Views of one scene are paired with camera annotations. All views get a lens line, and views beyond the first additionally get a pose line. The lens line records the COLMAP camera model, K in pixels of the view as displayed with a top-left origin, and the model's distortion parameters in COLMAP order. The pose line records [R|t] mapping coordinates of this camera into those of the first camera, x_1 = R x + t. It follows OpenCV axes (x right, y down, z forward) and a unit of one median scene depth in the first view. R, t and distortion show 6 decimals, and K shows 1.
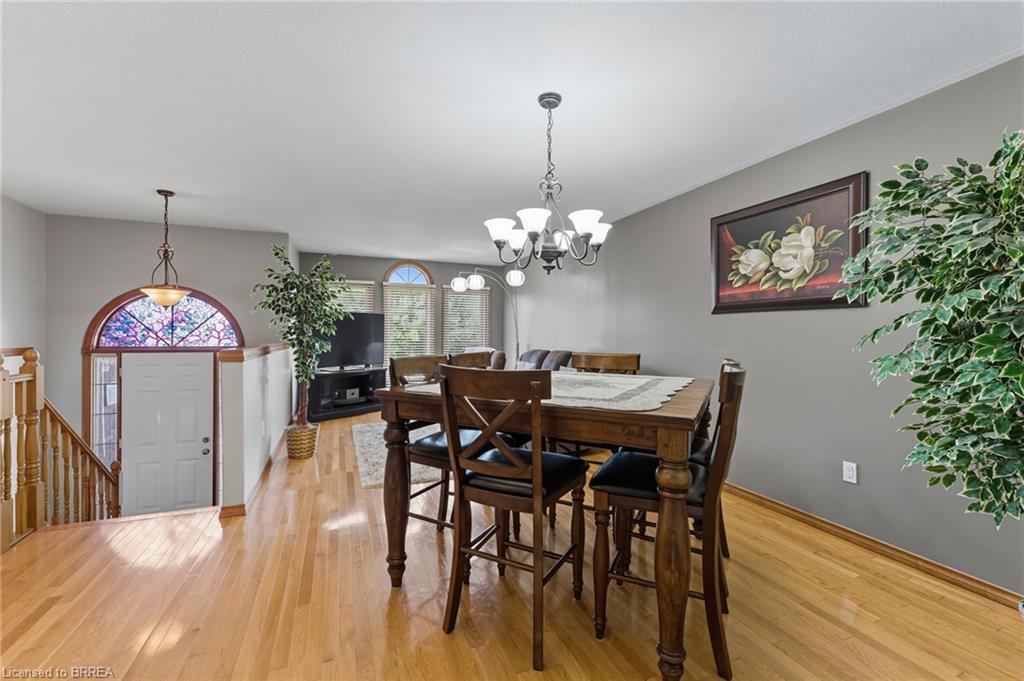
lens RADIAL K [[423.0, 0, 517.9], [0, 423.0, 327.6], [0, 0, 1]] dist [0.005480, 0.000133]
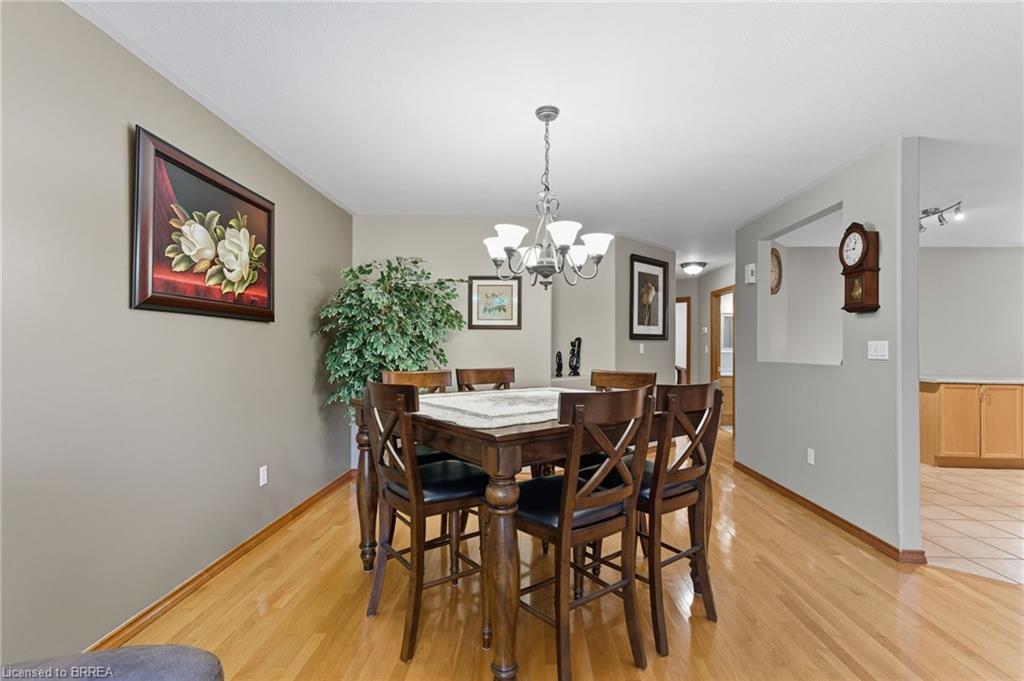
lens RADIAL K [[471.1, 0, 506.7], [0, 471.1, 339.6], [0, 0, 1]] dist [-0.001645, -0.000353]
pose [[-0.921160, 0.009748, 0.389062, -0.207309], [0.002208, 0.999801, -0.019824, 0.019753], [-0.389178, -0.017402, -0.920998, 1.558513]]
